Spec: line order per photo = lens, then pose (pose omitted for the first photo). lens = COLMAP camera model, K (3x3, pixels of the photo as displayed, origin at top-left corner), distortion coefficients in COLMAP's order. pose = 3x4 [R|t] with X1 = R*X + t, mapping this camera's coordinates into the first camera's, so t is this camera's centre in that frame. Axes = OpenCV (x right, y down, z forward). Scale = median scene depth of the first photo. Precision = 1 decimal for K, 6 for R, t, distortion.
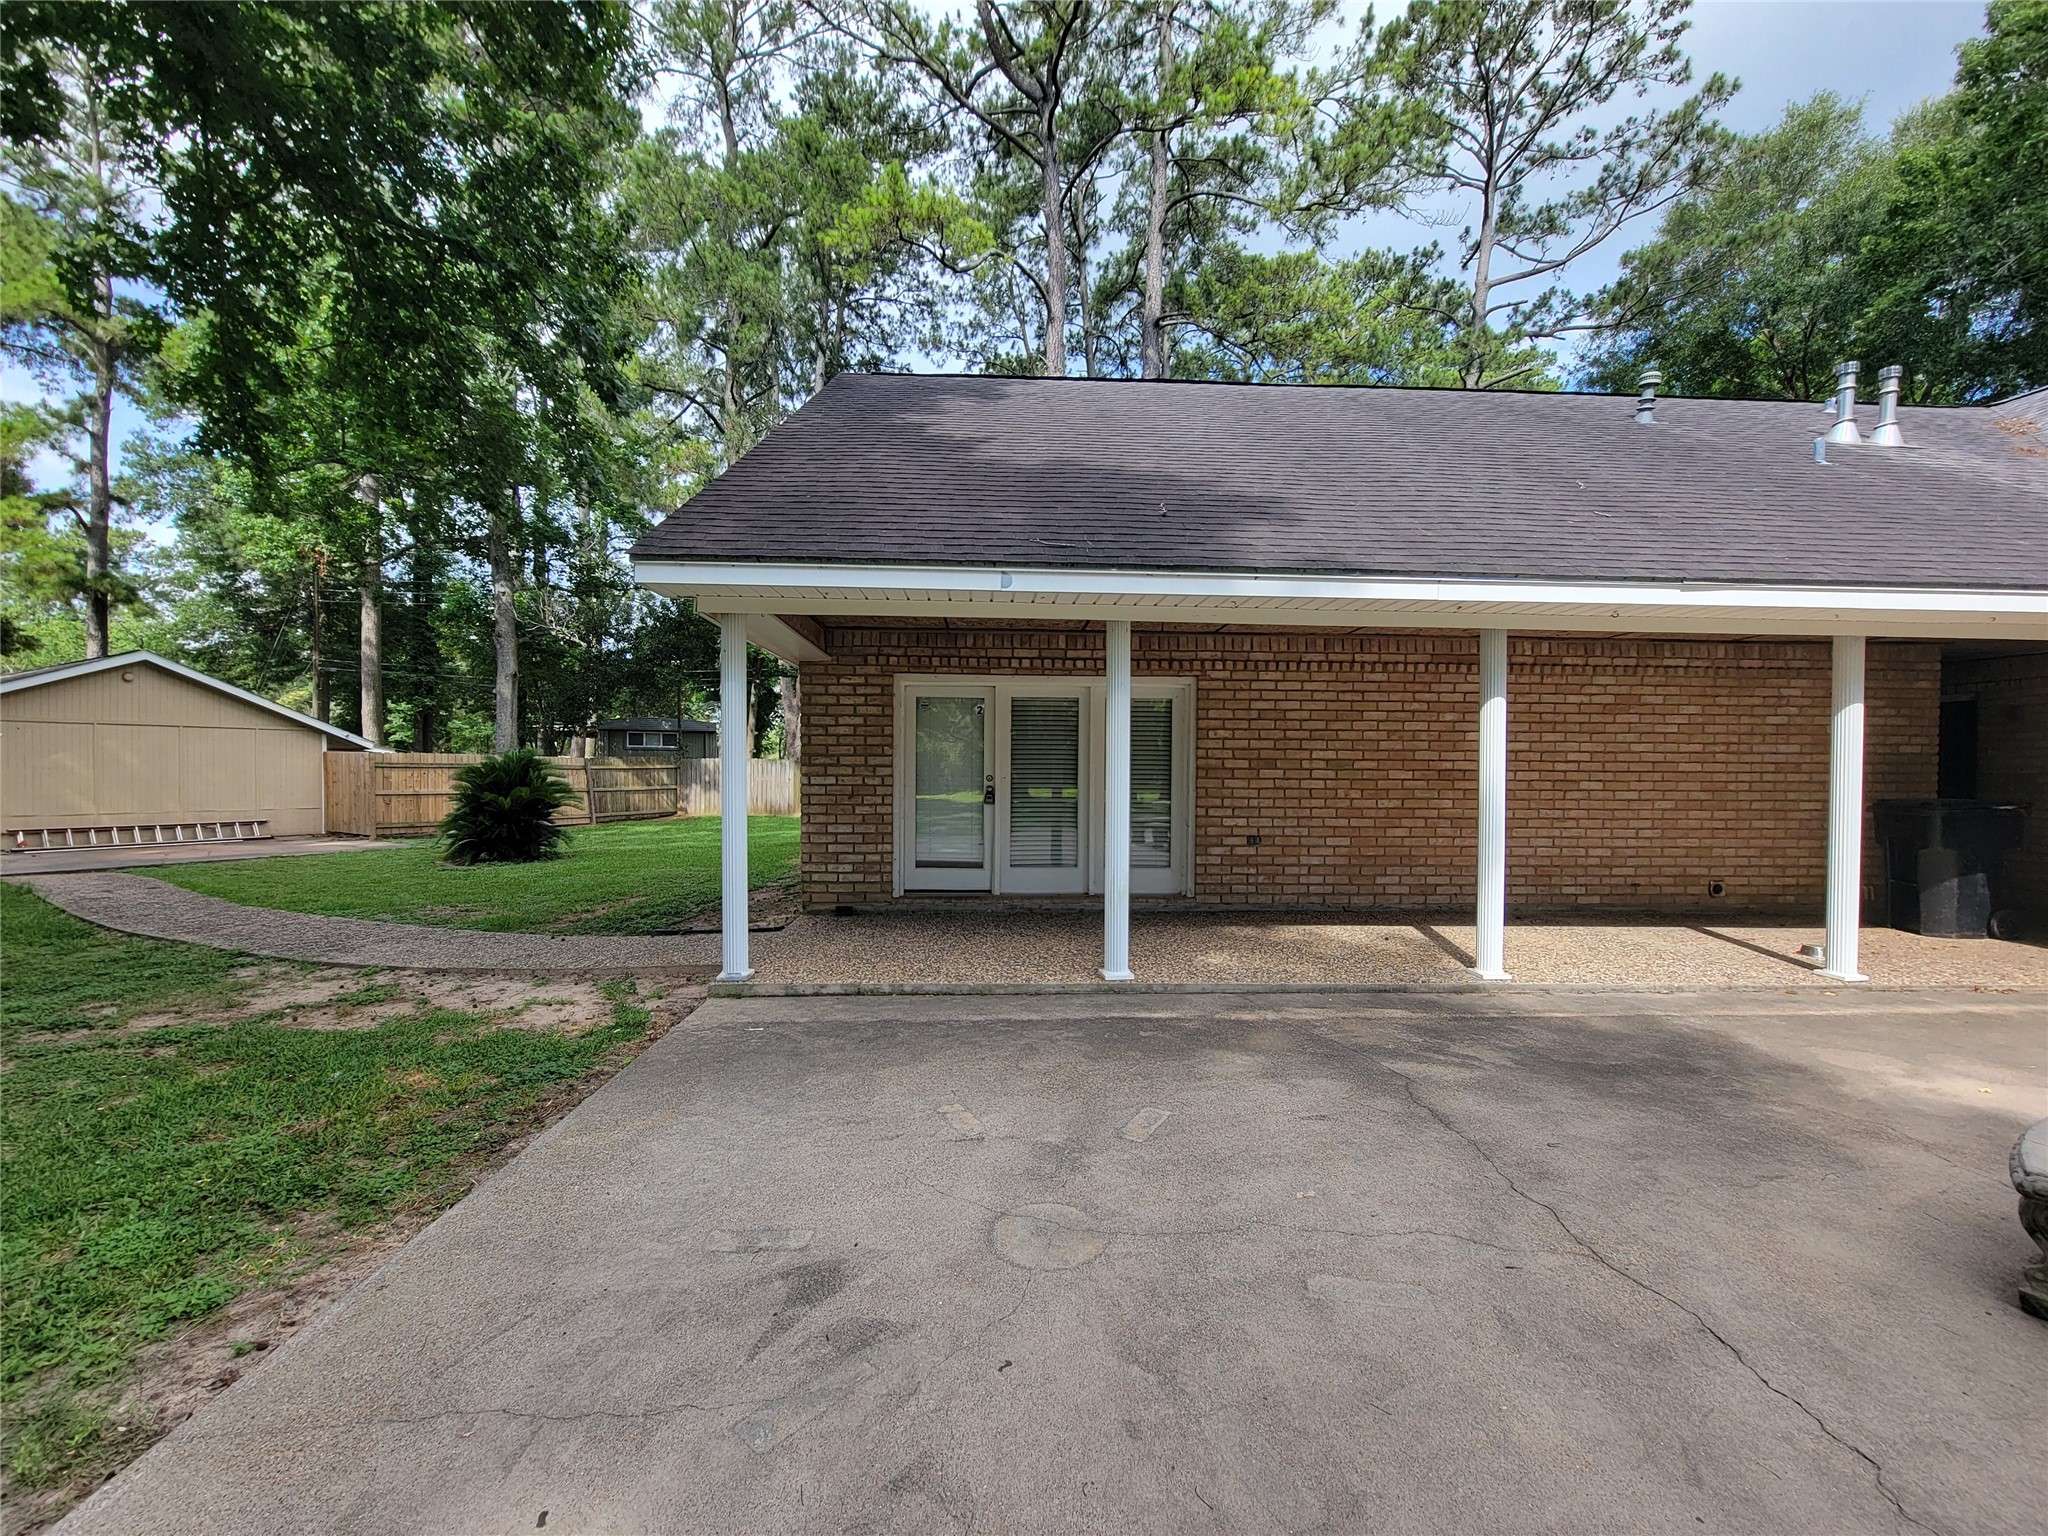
lens RADIAL K [[837.8, 0, 1021.6], [0, 837.8, 785.9], [0, 0, 1]] dist [-0.003859, -0.001418]
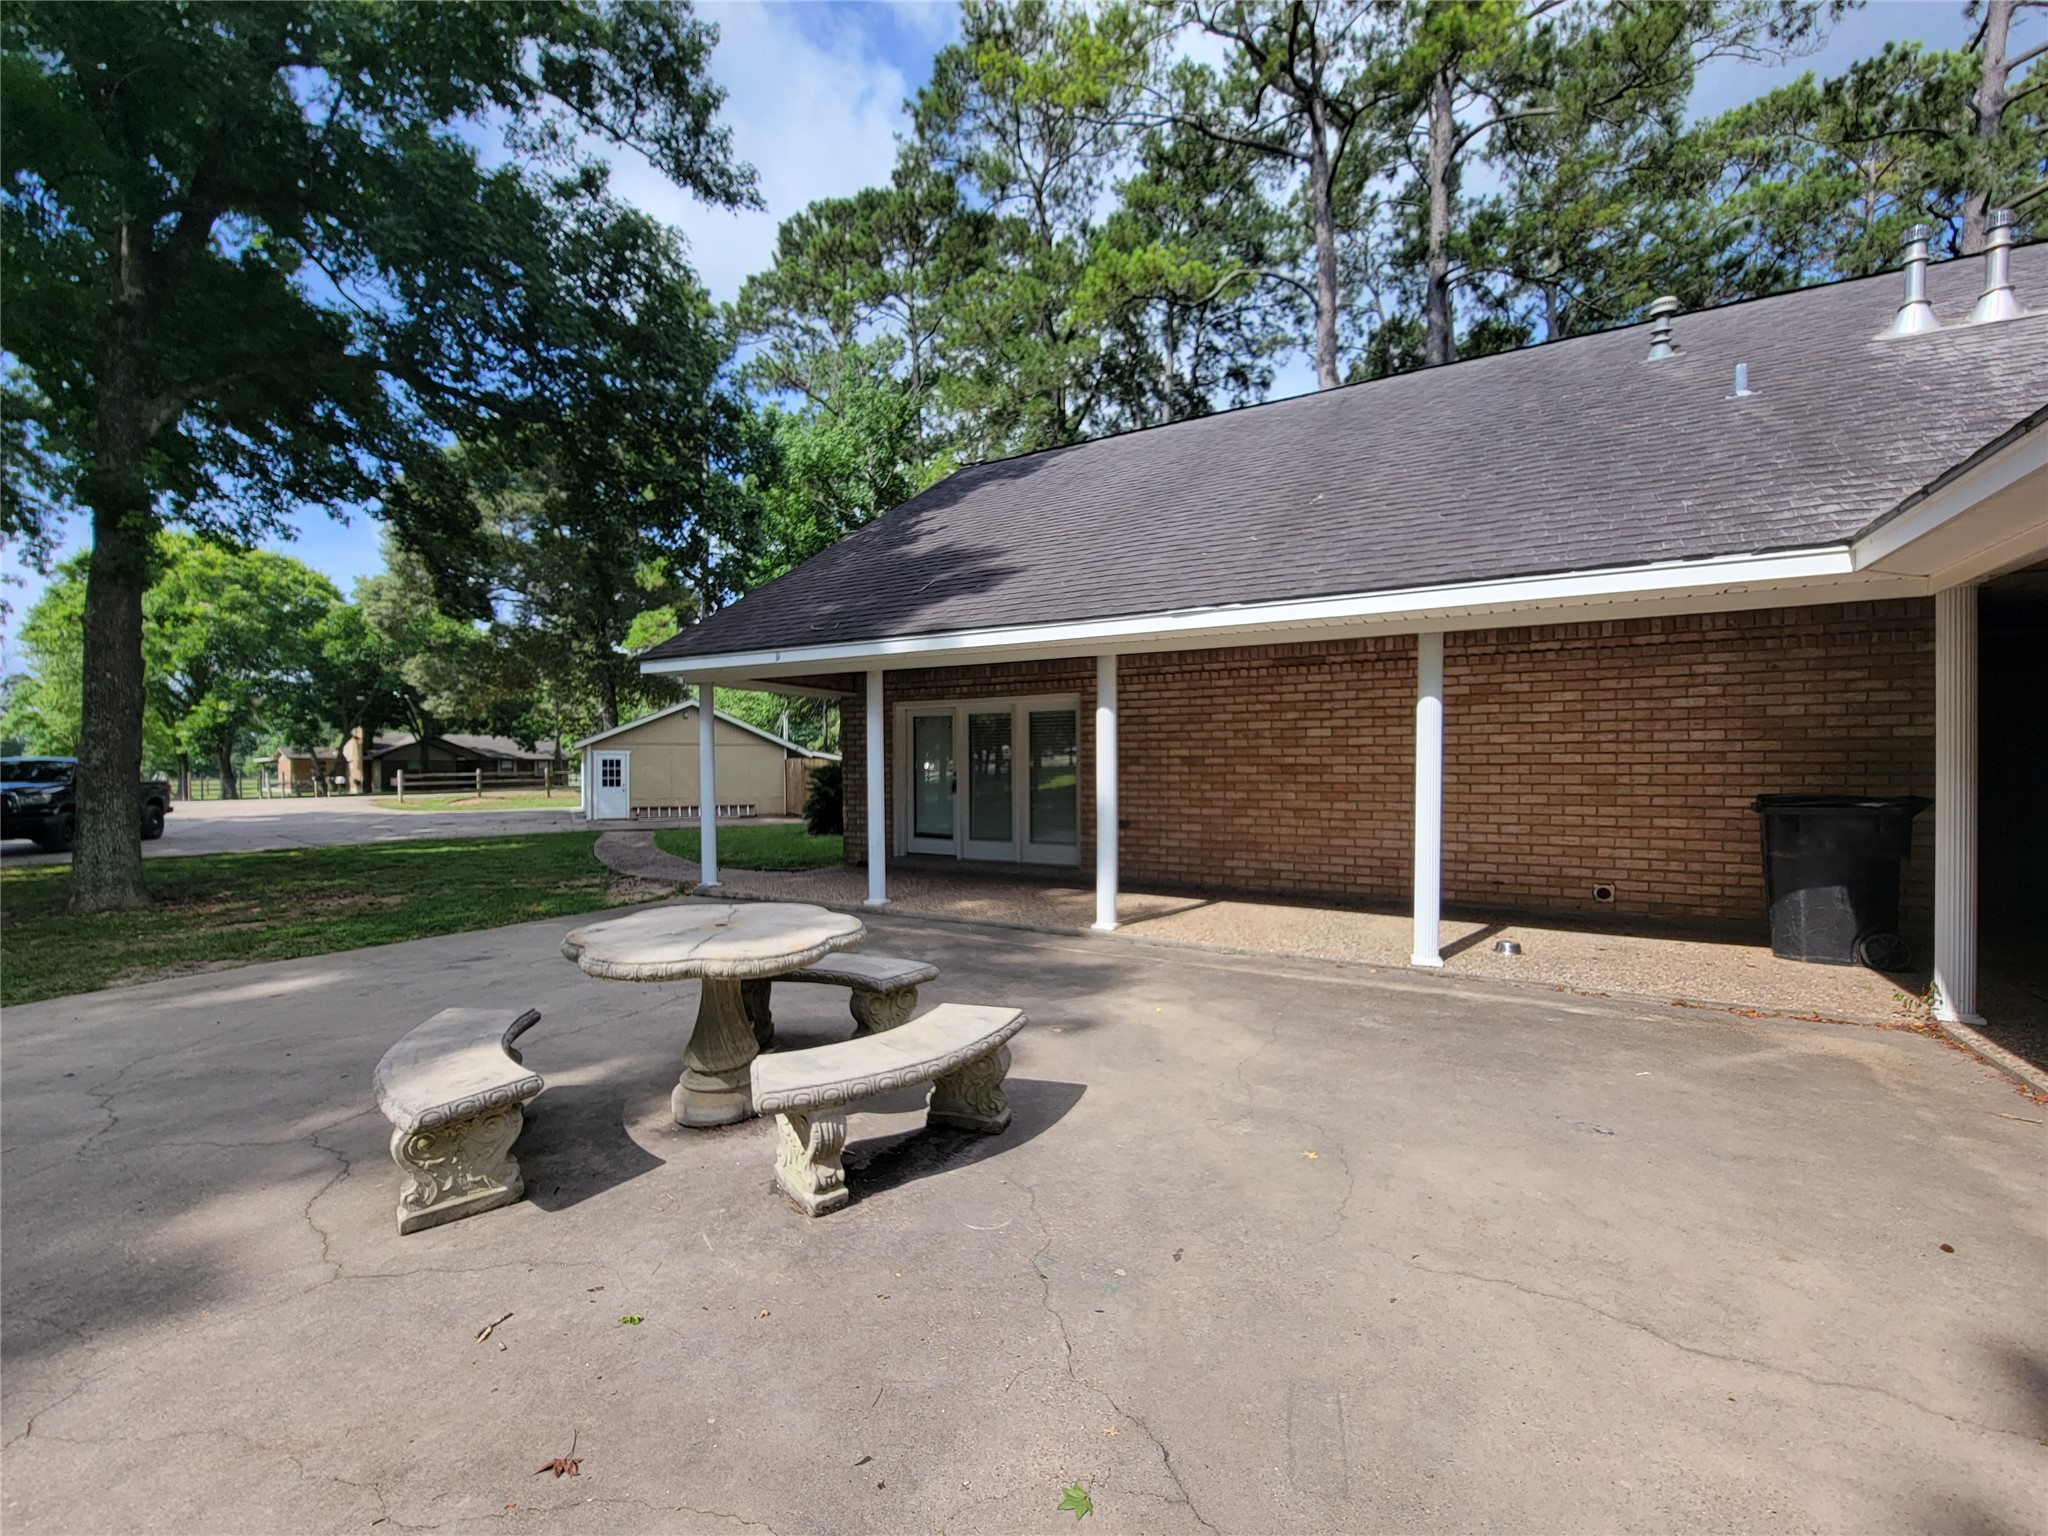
lens RADIAL K [[837.8, 0, 1022.3], [0, 837.8, 795.3], [0, 0, 1]] dist [-0.003859, -0.001418]
pose [[0.844377, 0.008690, -0.535680, 0.700293], [-0.001308, 0.999899, 0.014159, 0.005257], [0.535748, -0.011255, 0.844303, -0.089839]]
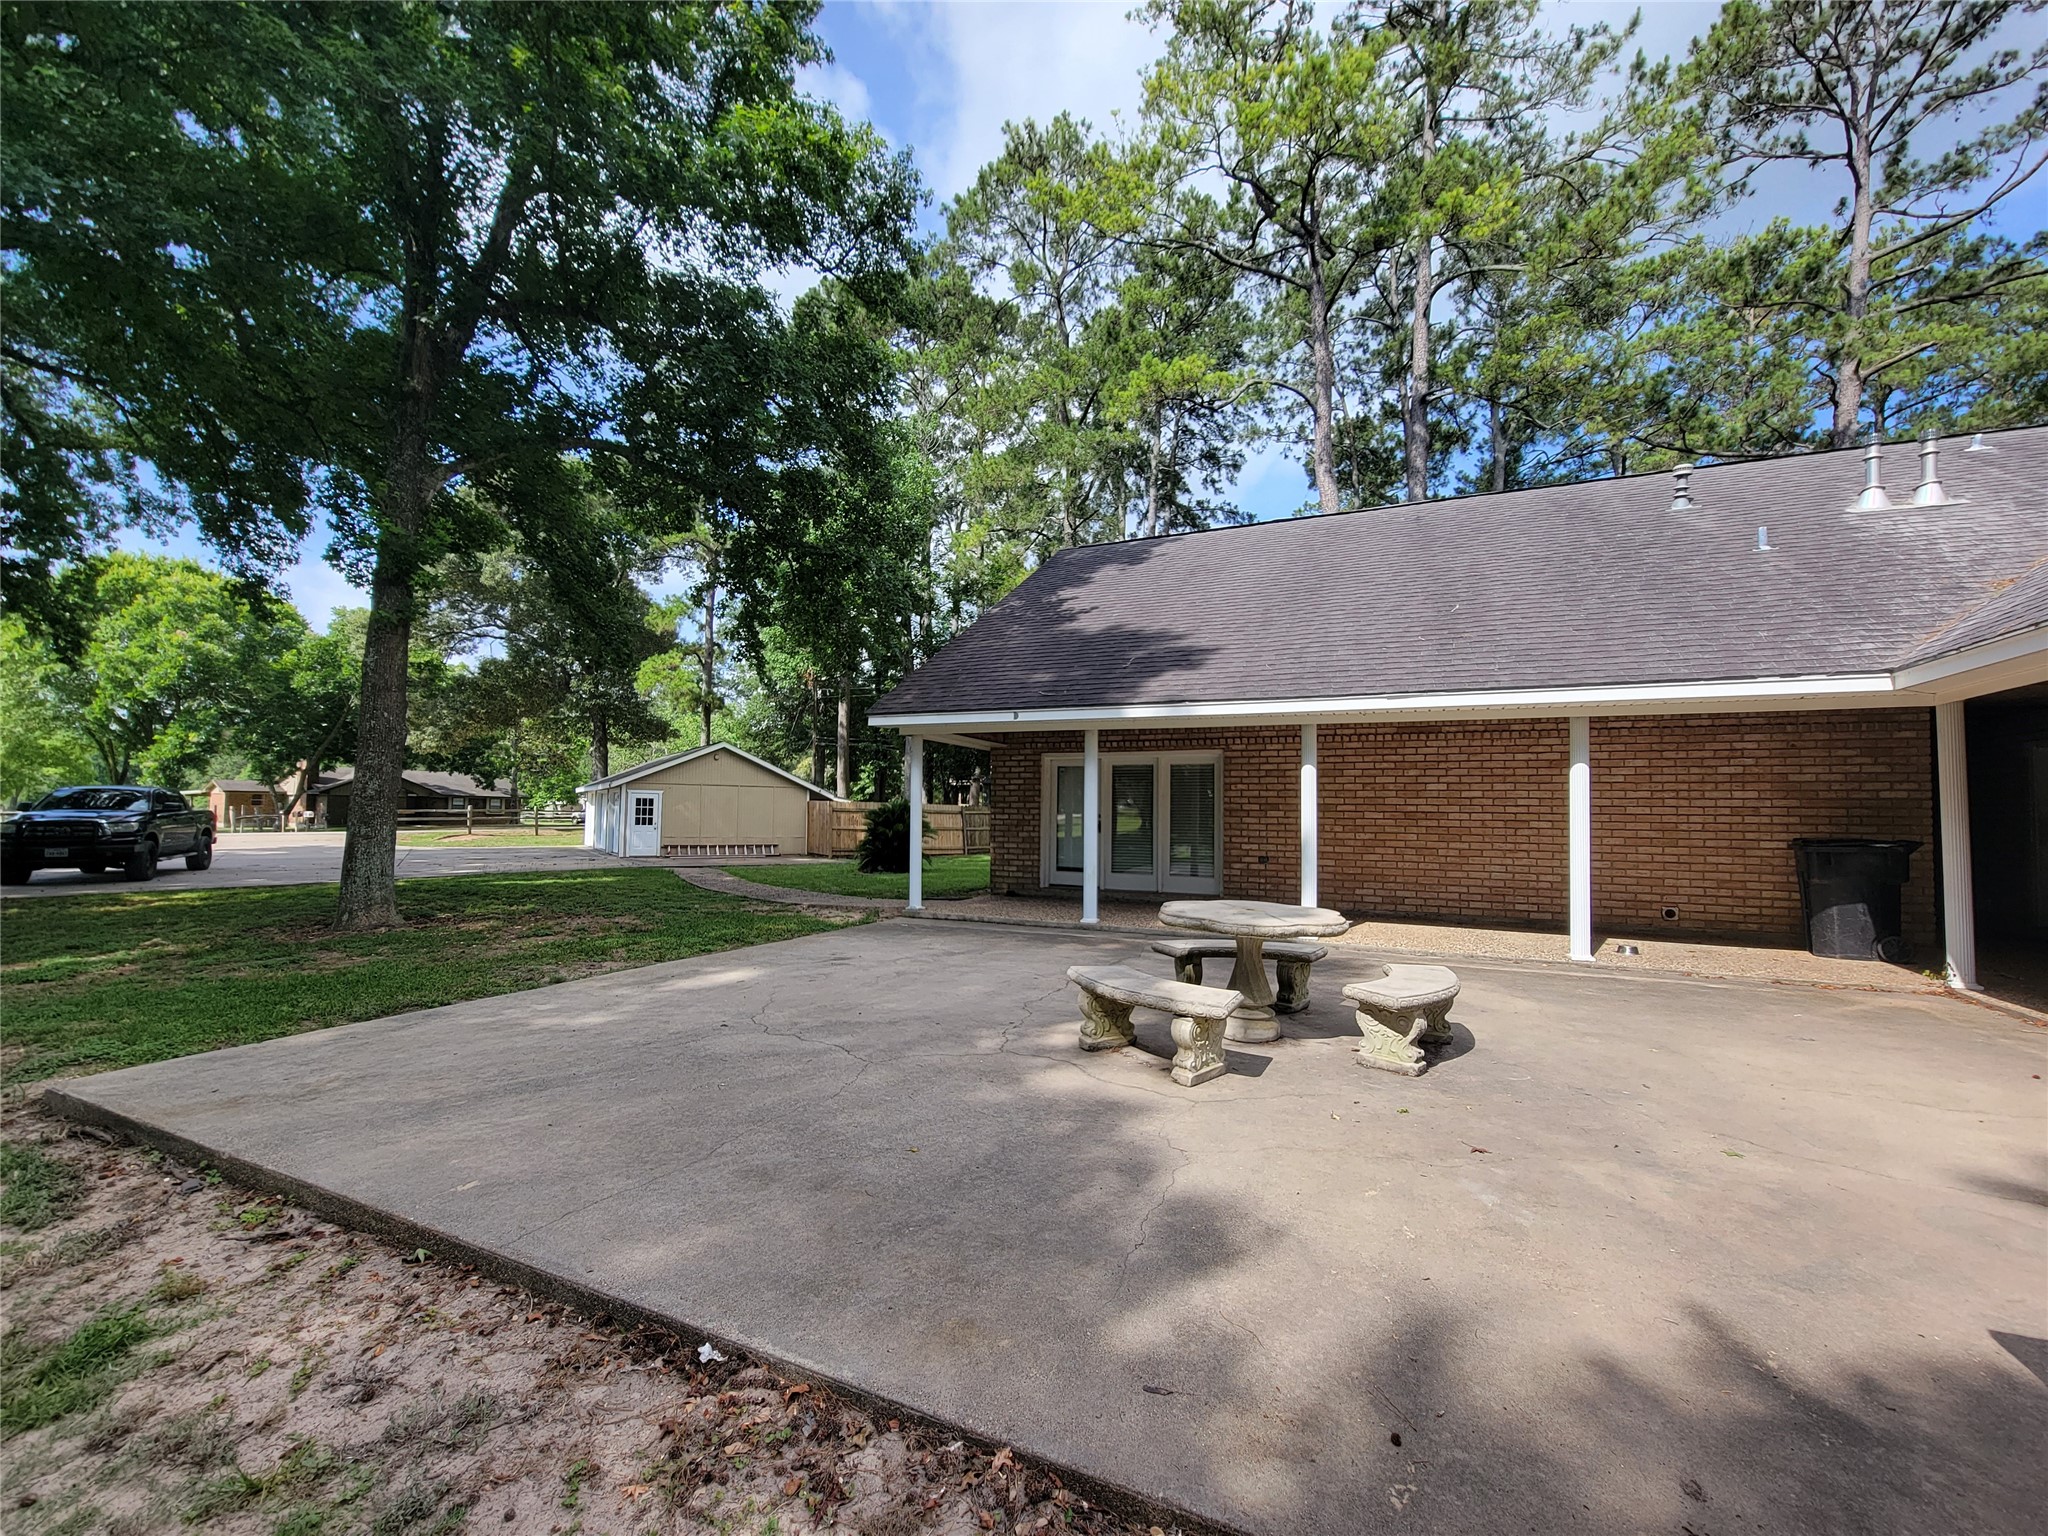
lens RADIAL K [[837.8, 0, 1019.3], [0, 837.8, 795.5], [0, 0, 1]] dist [-0.003859, -0.001418]
pose [[0.886990, -0.005642, -0.461755, 0.501350], [-0.015709, 0.998978, -0.042382, 0.018839], [0.461522, 0.044846, 0.885994, -0.430552]]
